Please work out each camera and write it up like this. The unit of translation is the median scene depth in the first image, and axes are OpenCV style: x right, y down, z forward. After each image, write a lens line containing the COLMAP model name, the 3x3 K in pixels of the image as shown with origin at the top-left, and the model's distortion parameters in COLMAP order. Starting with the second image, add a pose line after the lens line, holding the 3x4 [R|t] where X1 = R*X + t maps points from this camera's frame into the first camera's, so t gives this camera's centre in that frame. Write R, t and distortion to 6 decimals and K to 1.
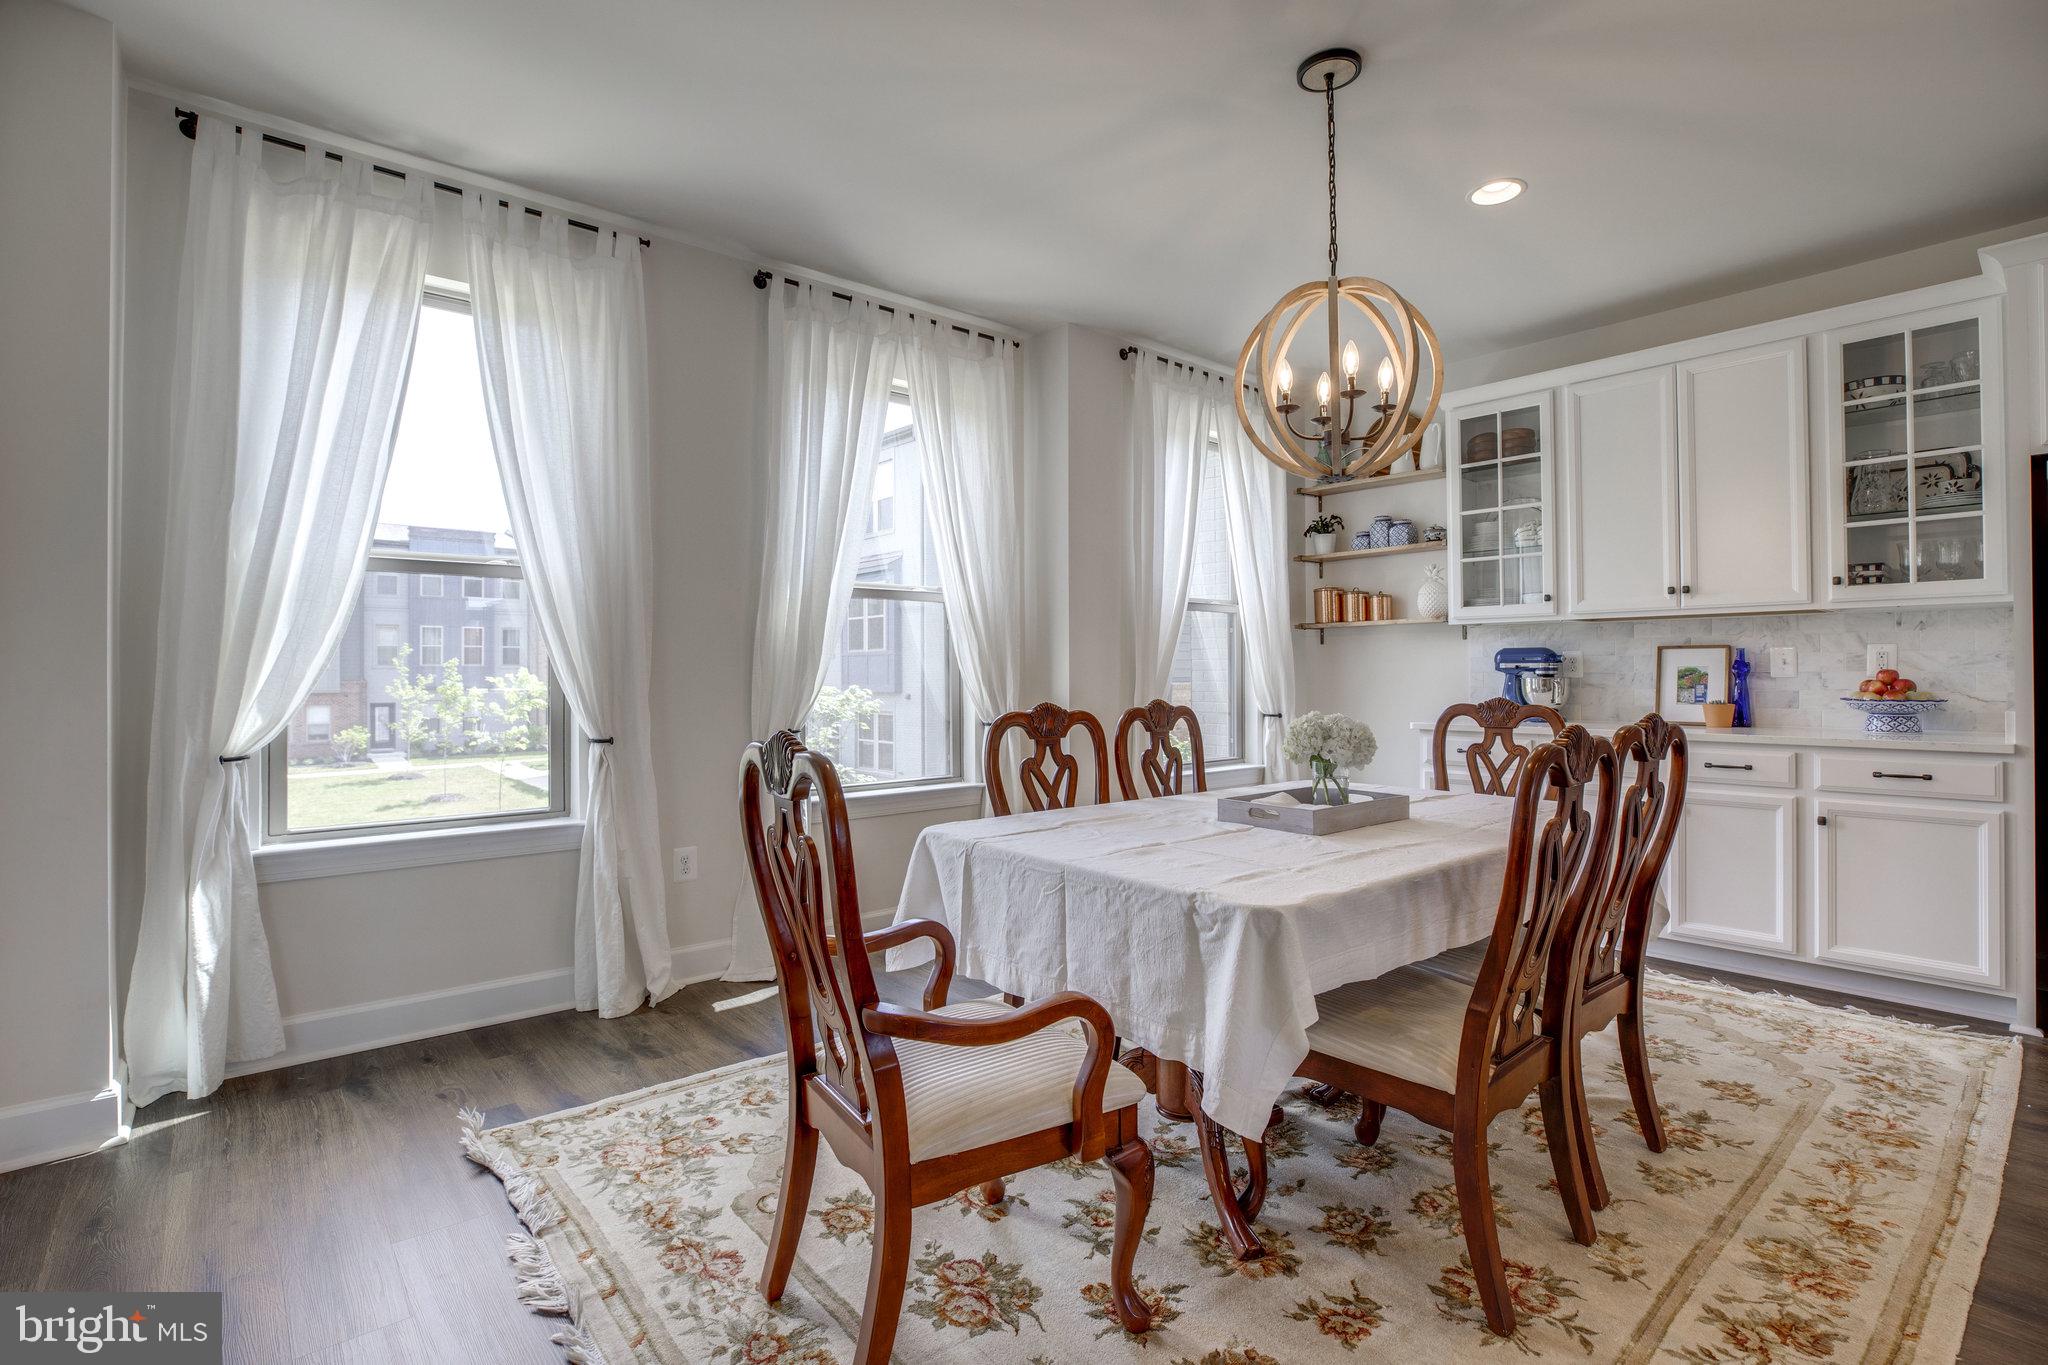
lens RADIAL K [[955.3, 0, 1011.7], [0, 955.3, 674.3], [0, 0, 1]] dist [-0.045250, 0.012056]
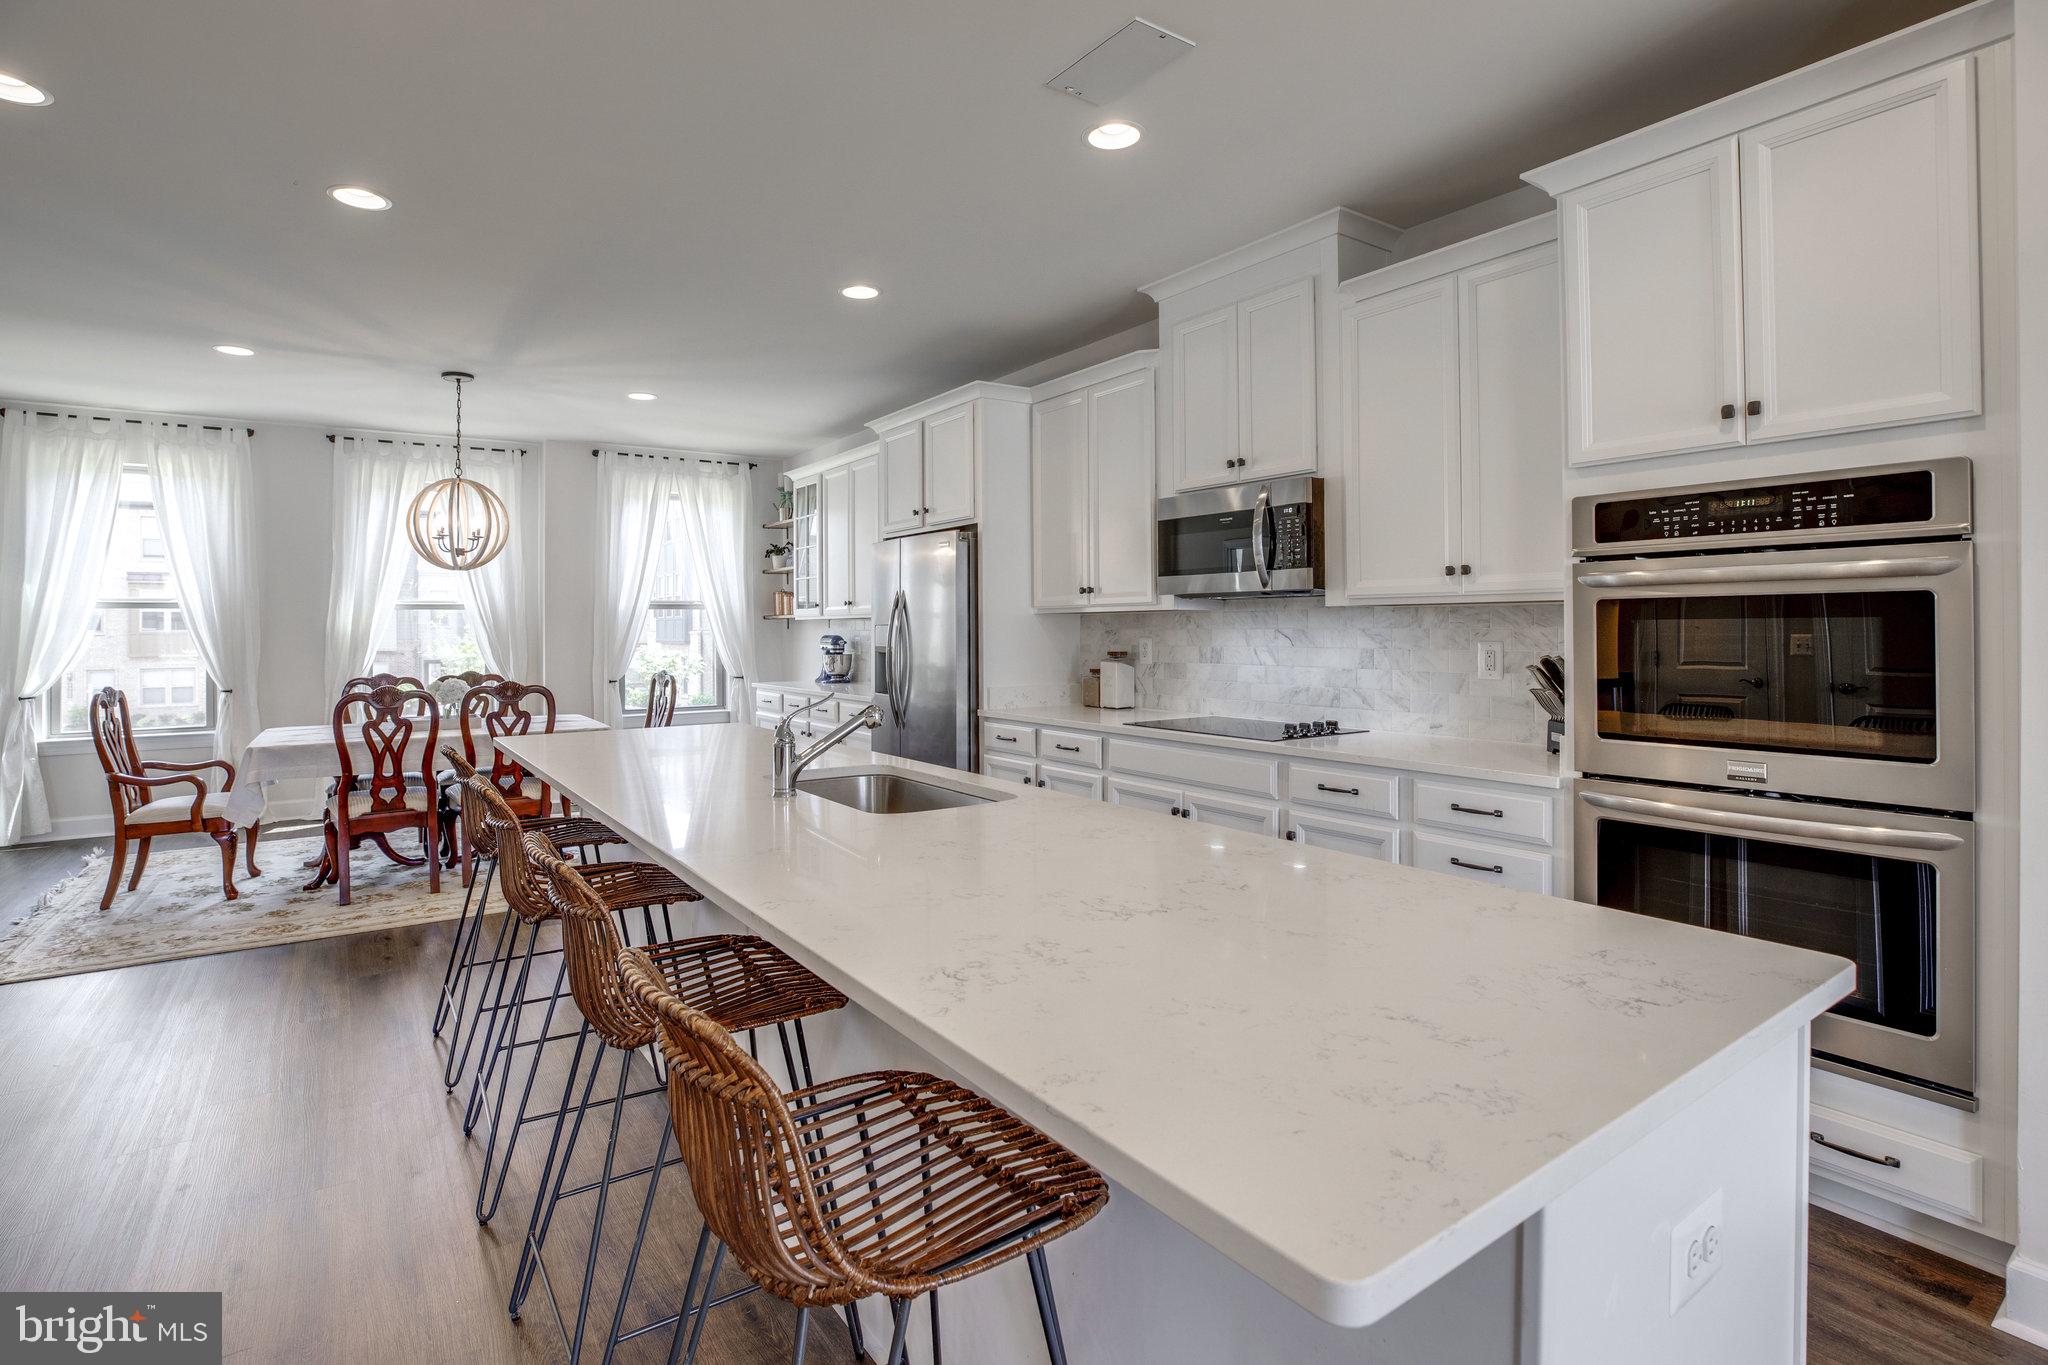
lens RADIAL K [[989.1, 0, 1005.8], [0, 989.1, 630.0], [0, 0, 1]] dist [-0.050777, 0.015154]
pose [[0.994845, -0.002870, -0.101363, 1.438942], [0.003217, 0.999990, 0.003254, -0.058523], [0.101352, -0.003563, 0.994844, -0.856287]]
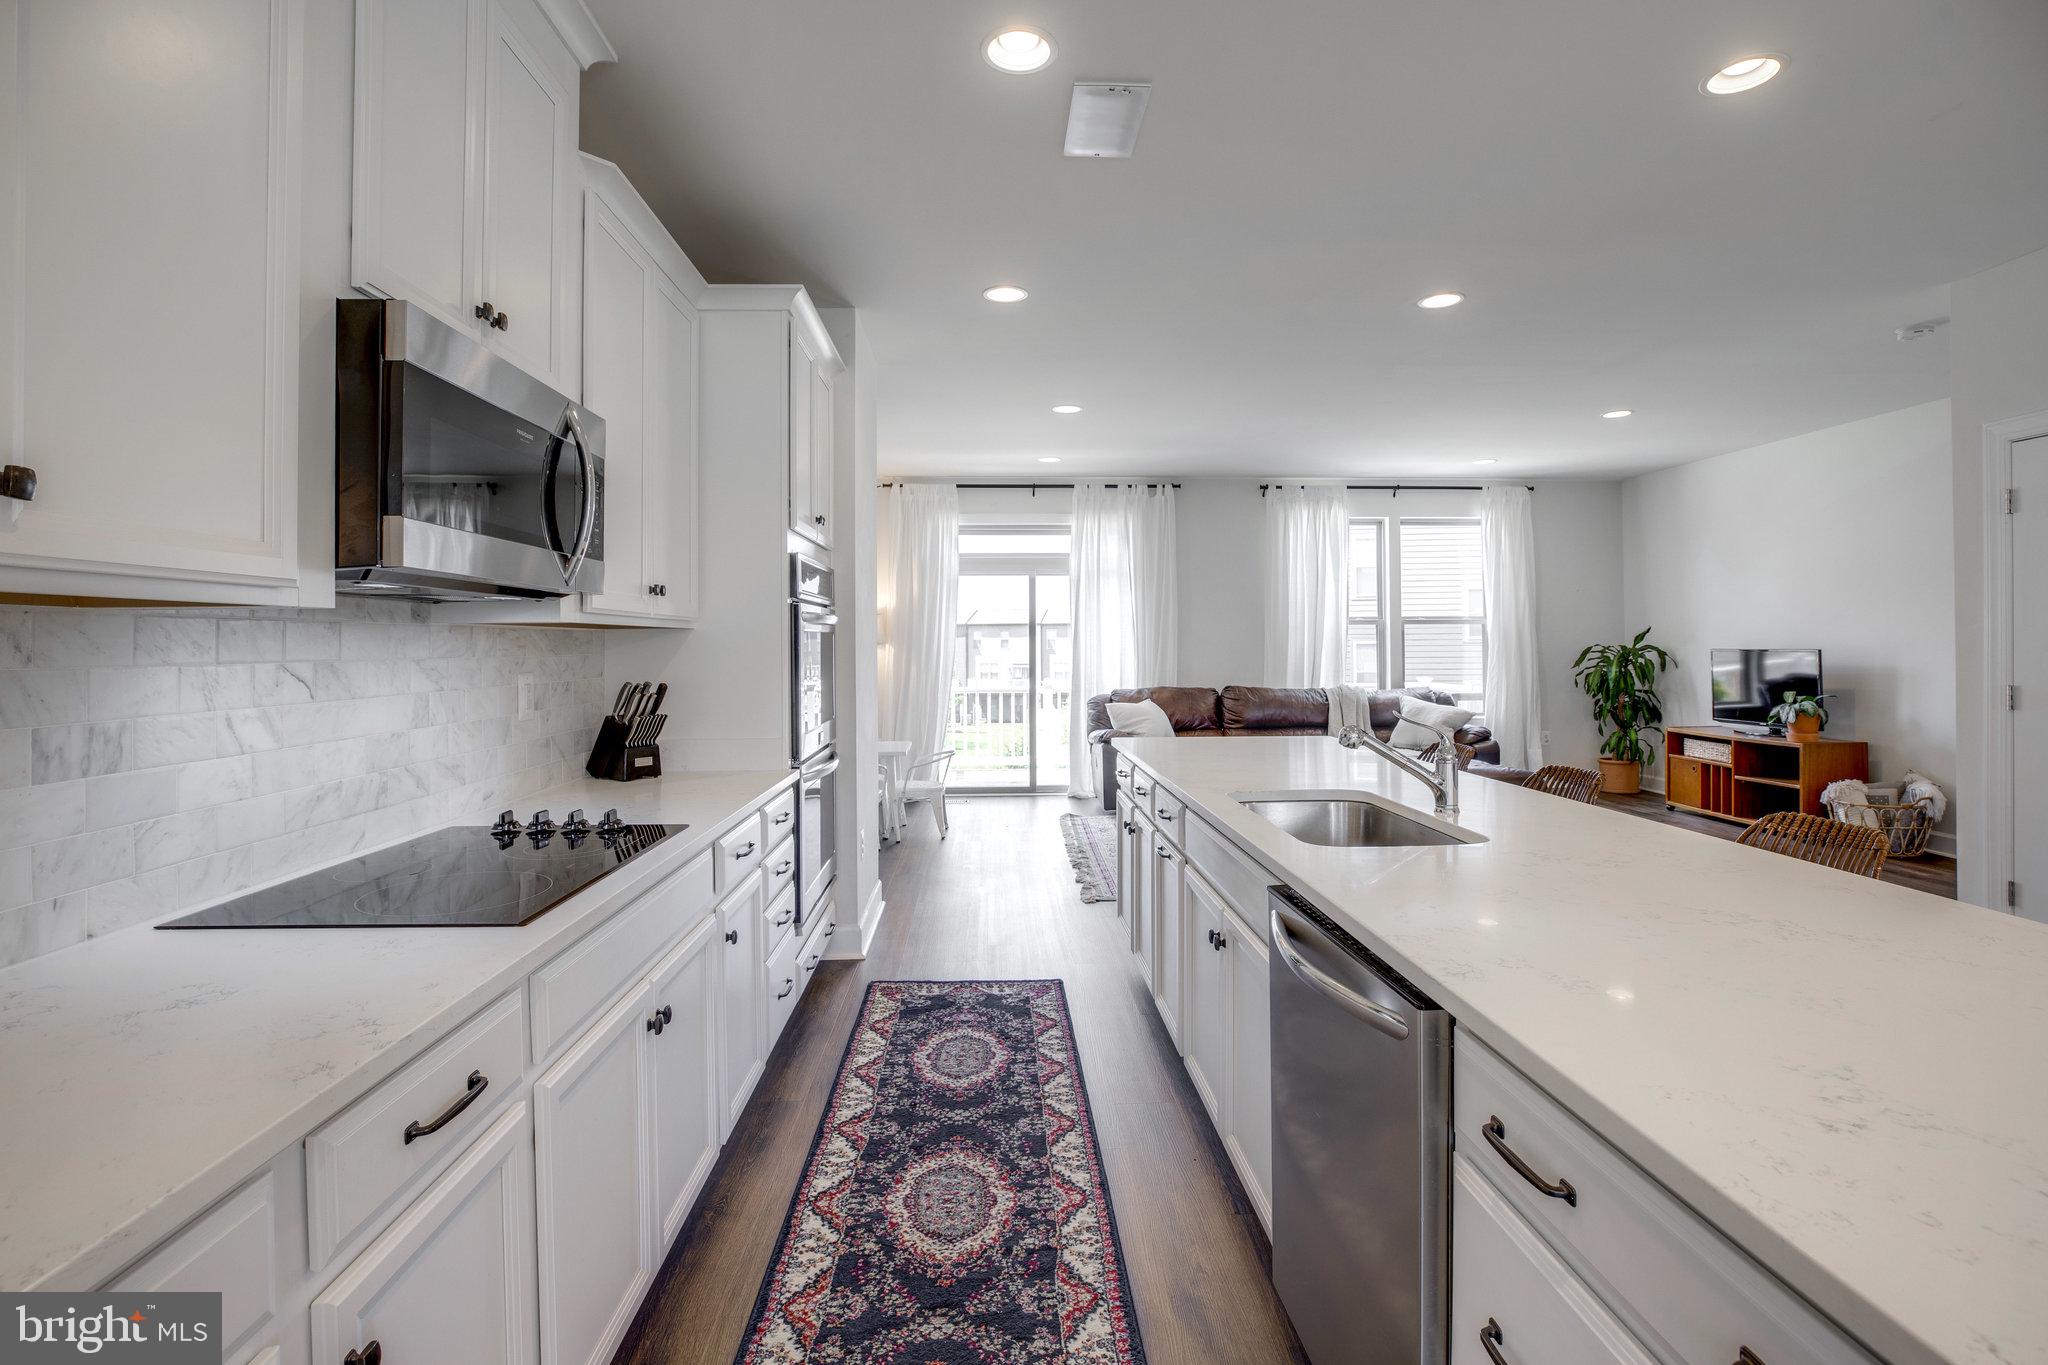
lens RADIAL K [[954.6, 0, 1028.9], [0, 954.6, 634.2], [0, 0, 1]] dist [-0.047490, 0.012892]
pose [[-0.790226, 0.015759, 0.612613, 1.003352], [0.010112, 0.999869, -0.012678, -0.059812], [-0.612732, -0.003823, -0.790281, 0.640484]]
